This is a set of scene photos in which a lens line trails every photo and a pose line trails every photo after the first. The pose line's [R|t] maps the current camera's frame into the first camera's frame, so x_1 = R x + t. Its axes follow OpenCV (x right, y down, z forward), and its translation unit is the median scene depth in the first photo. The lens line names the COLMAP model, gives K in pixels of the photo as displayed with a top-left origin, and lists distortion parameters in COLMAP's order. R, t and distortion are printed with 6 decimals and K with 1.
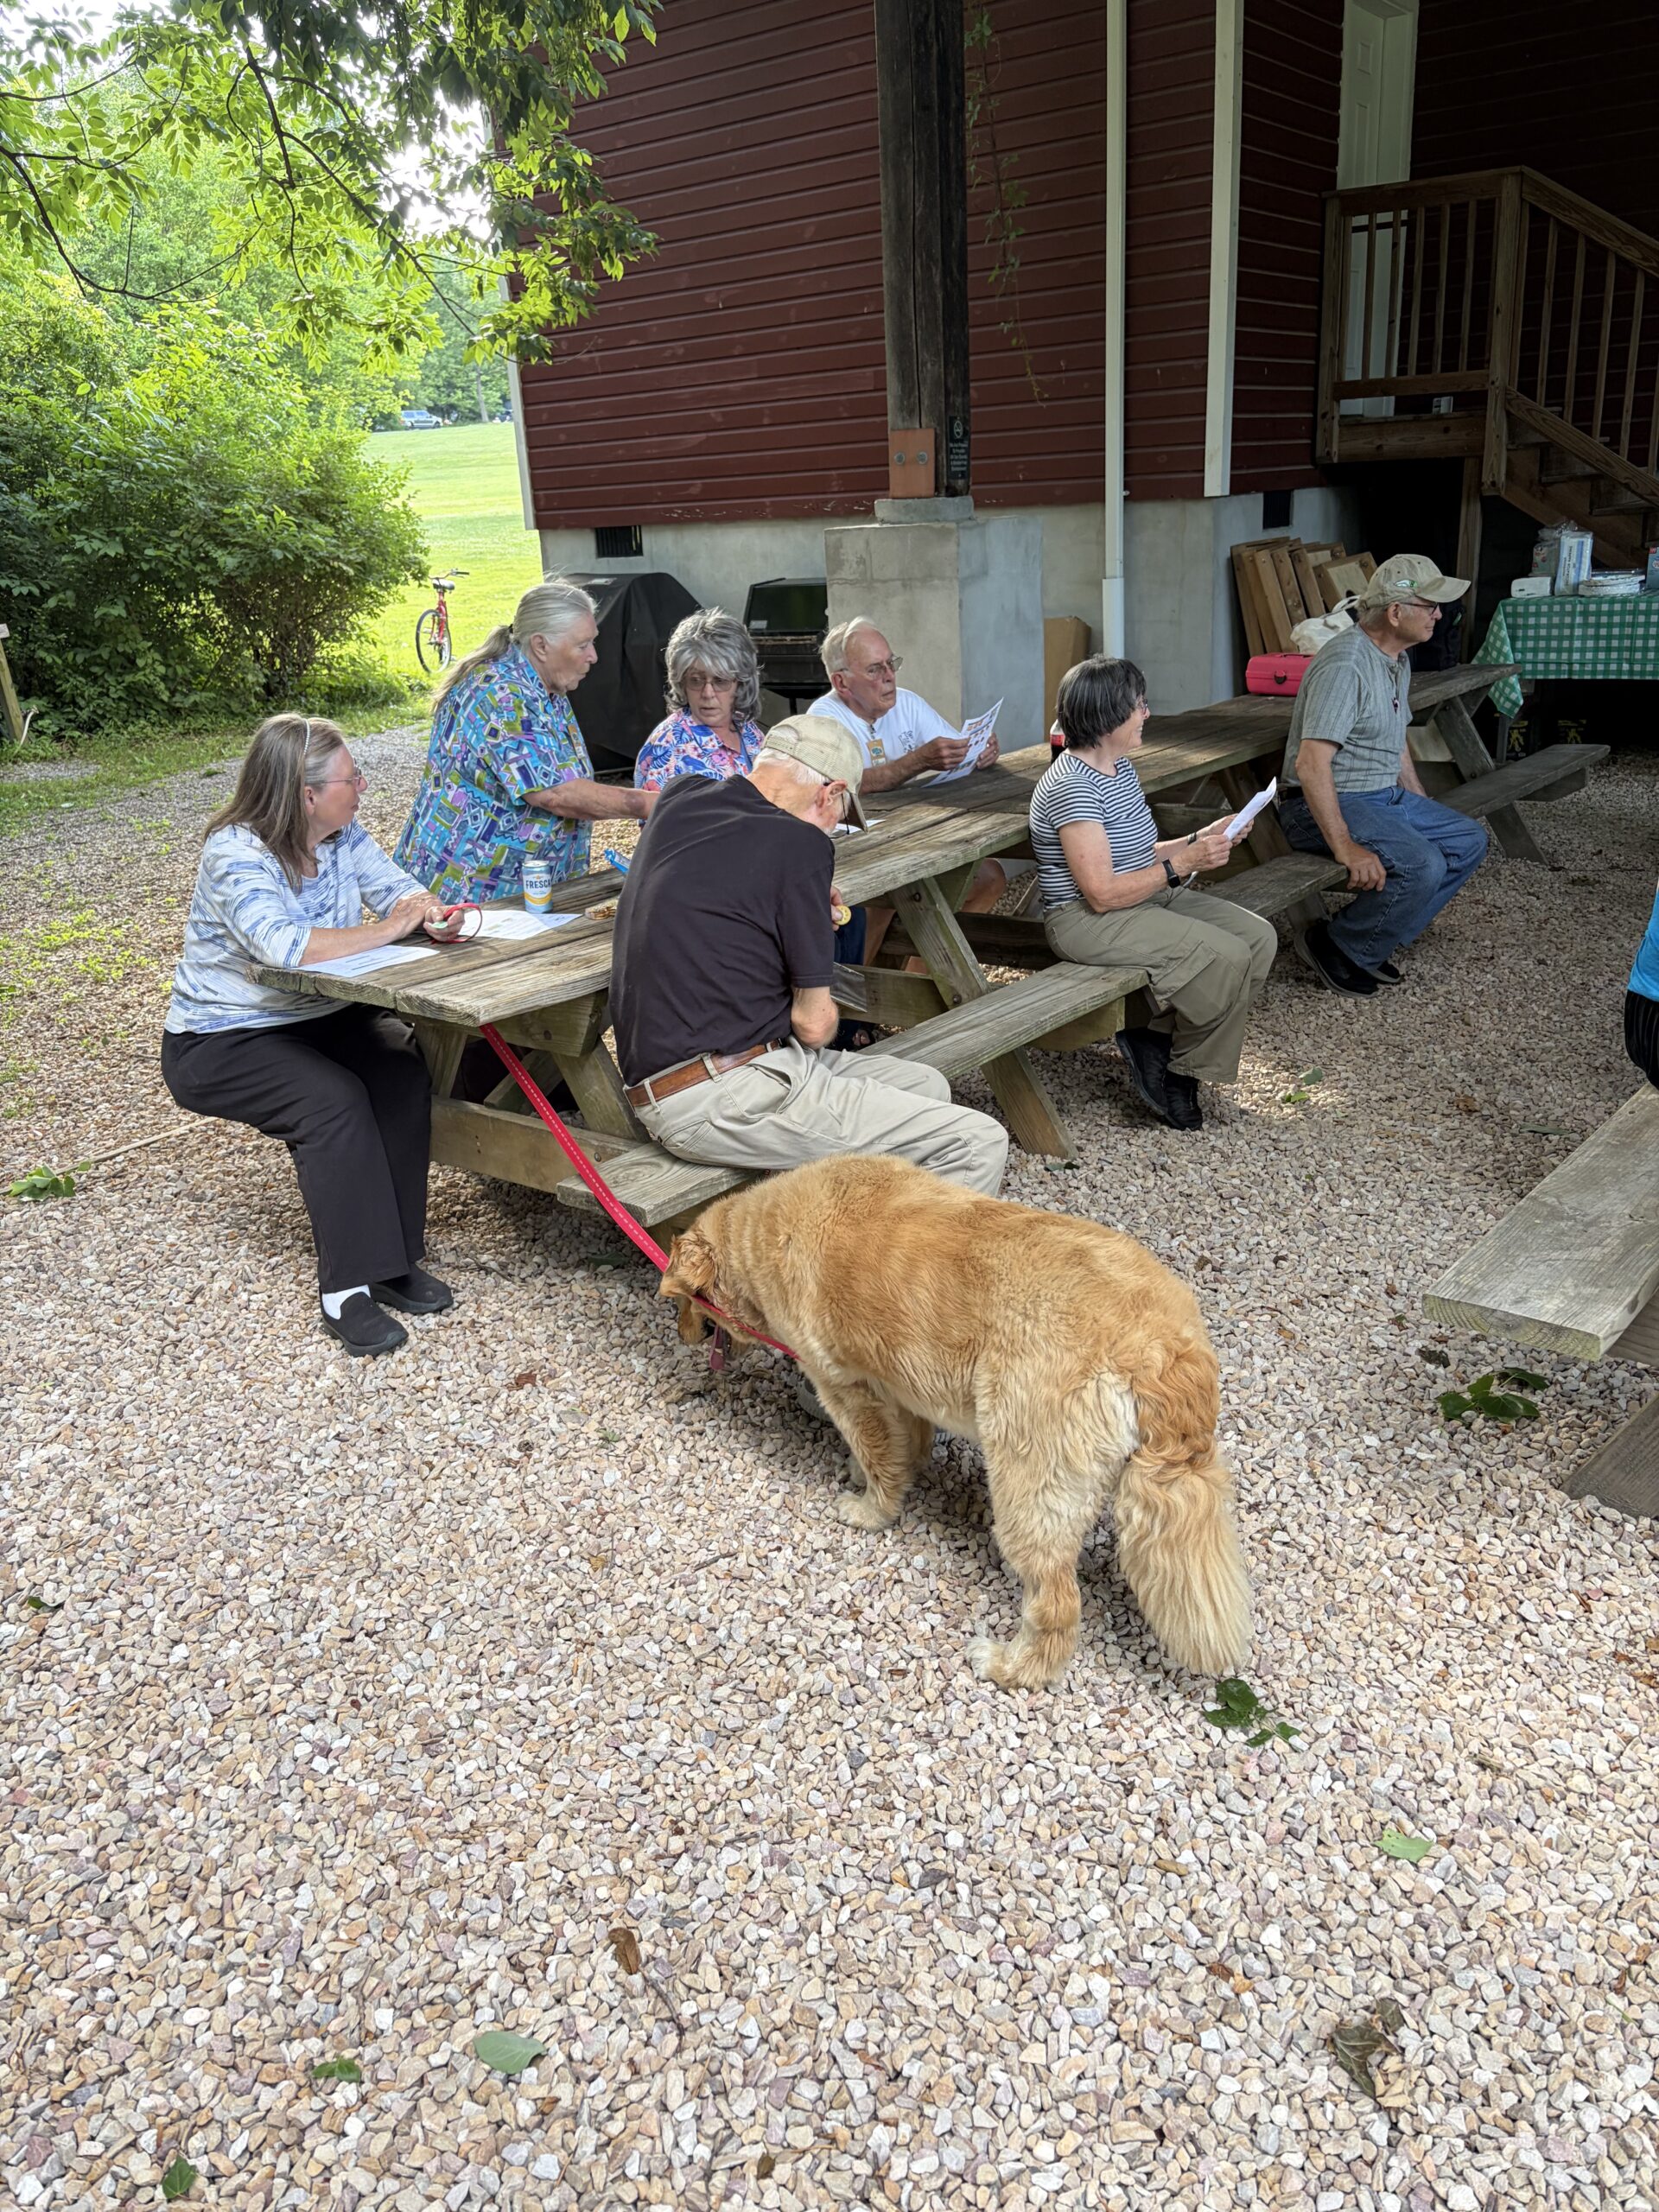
lens RADIAL K [[1681.3, 0, 835.9], [0, 1681.3, 1107.3], [0, 0, 1]] dist [0.025948, -0.018321]
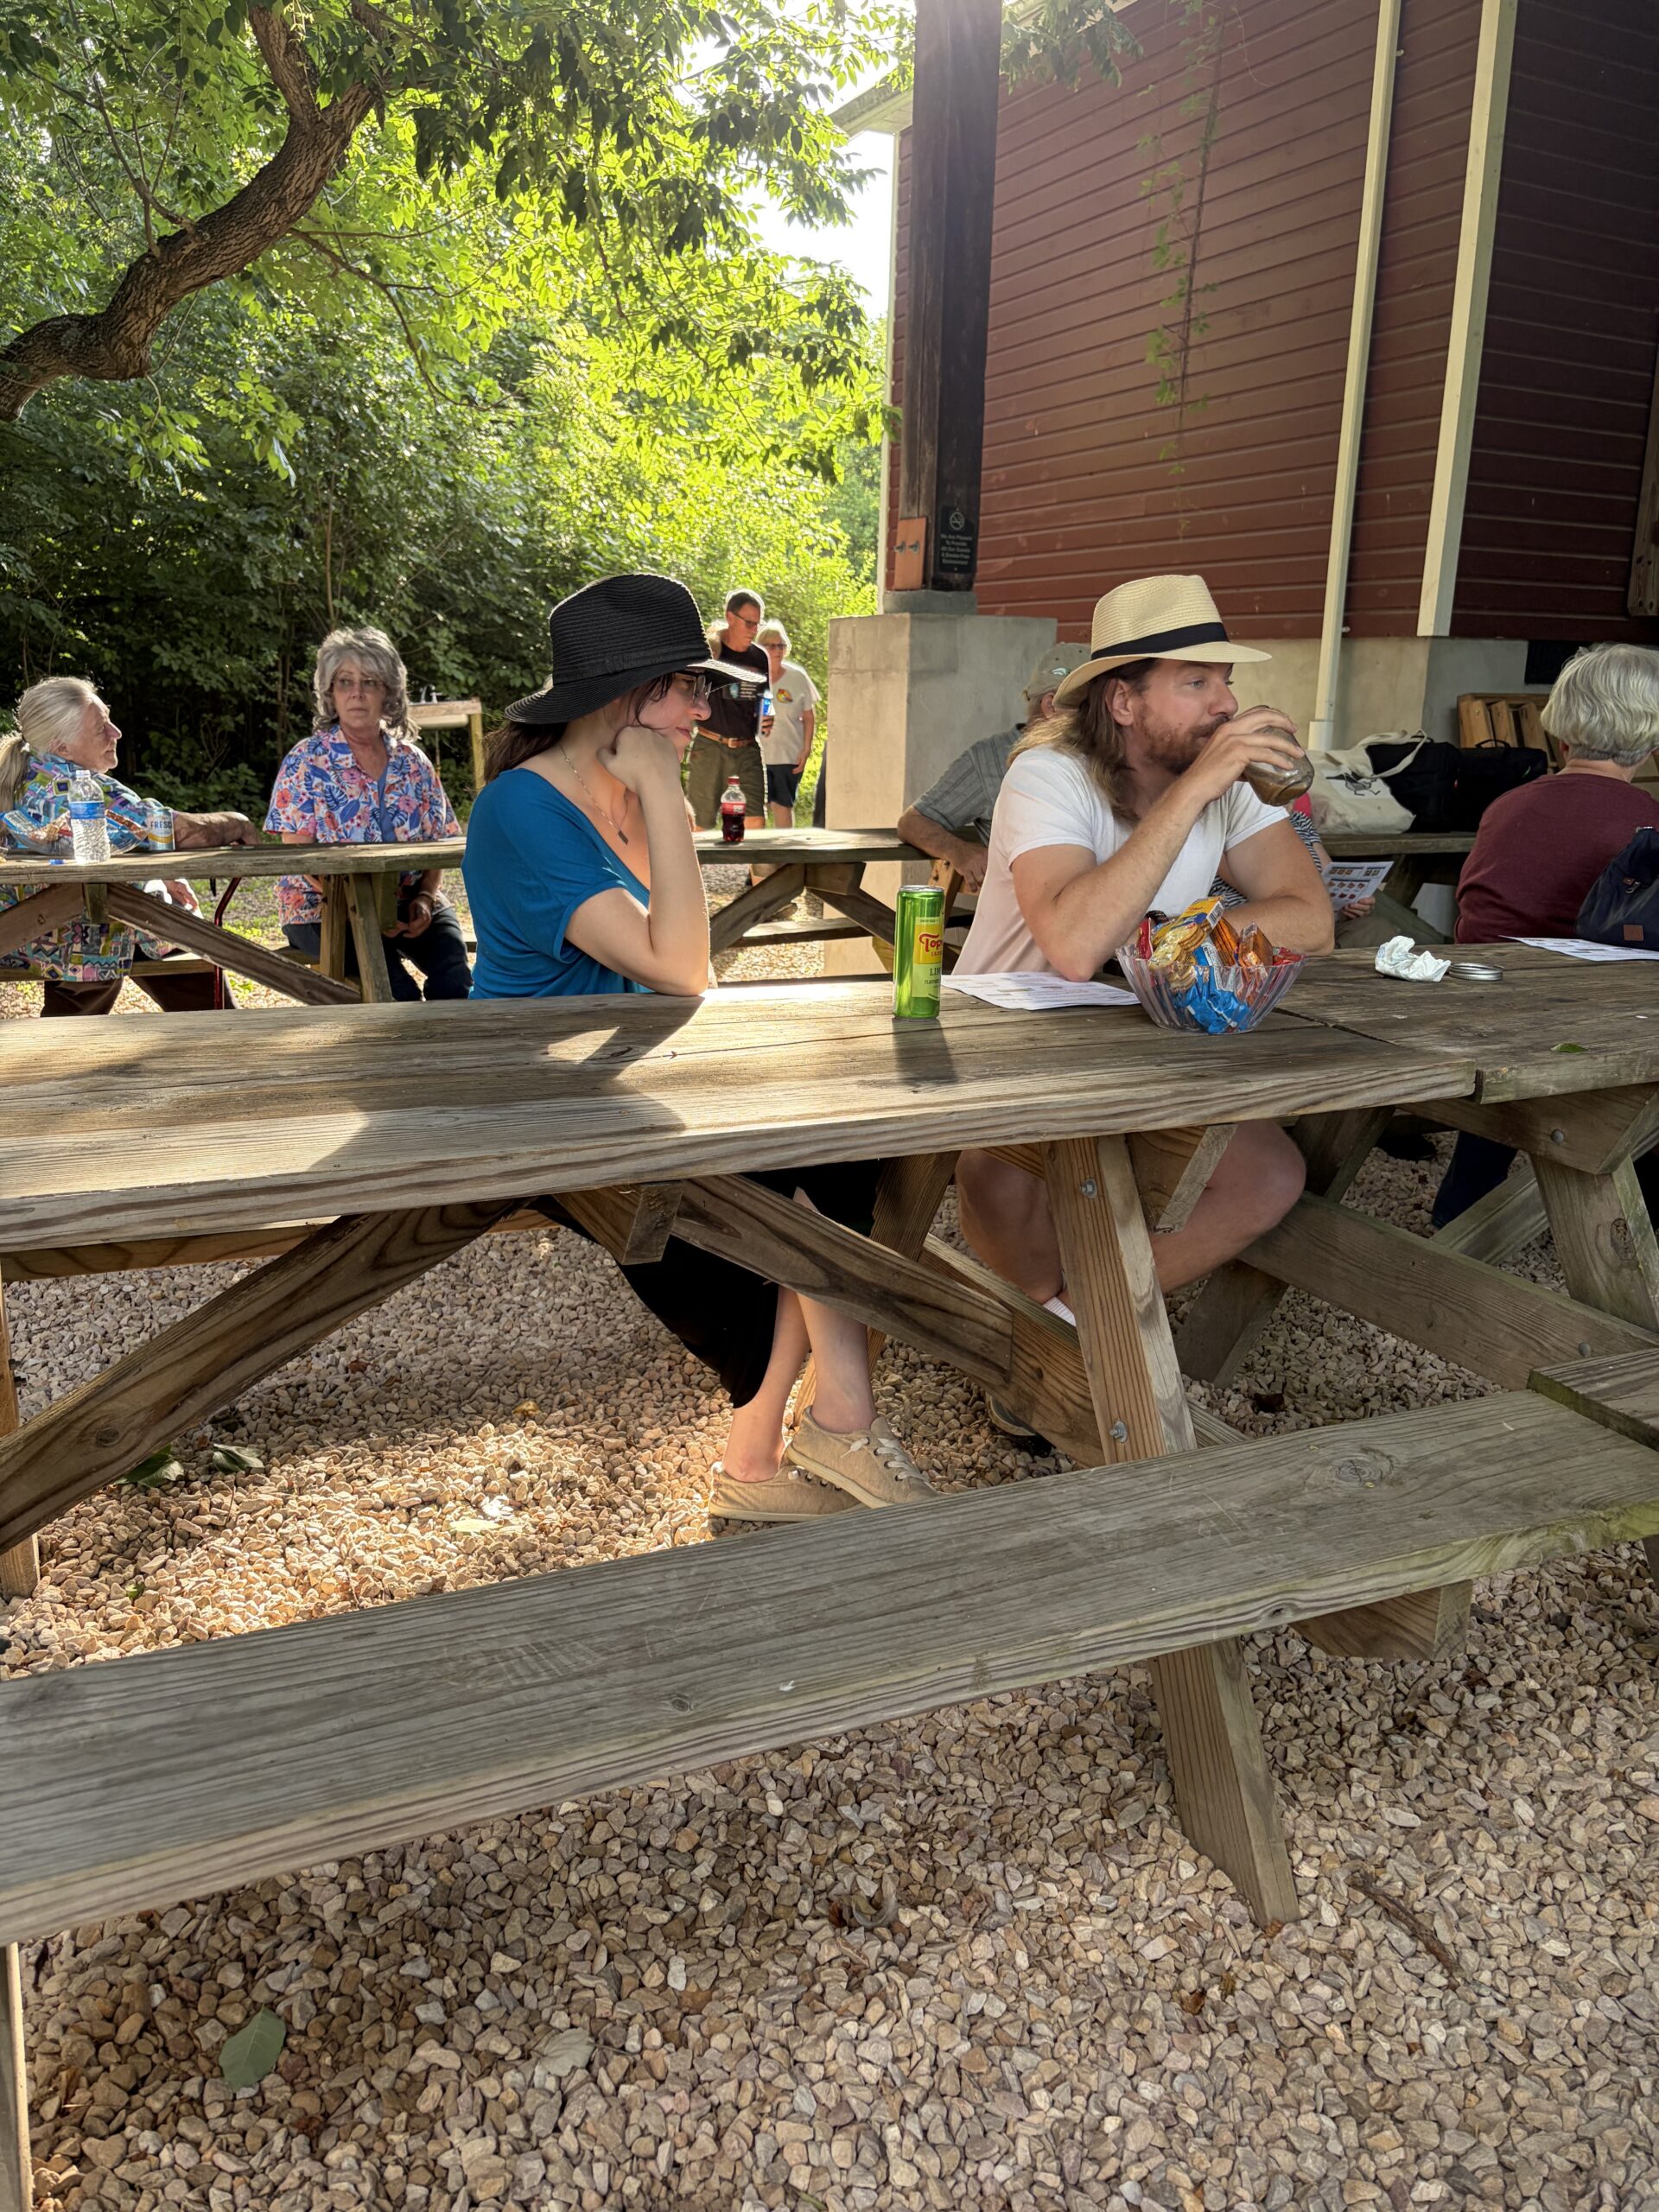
lens RADIAL K [[1681.3, 0, 828.2], [0, 1681.3, 1101.0], [0, 0, 1]] dist [0.025948, -0.018321]
pose [[0.893369, 0.178936, -0.412158, 0.225041], [-0.219169, 0.974296, -0.052074, -0.009612], [0.392246, 0.136853, 0.909623, 0.076332]]
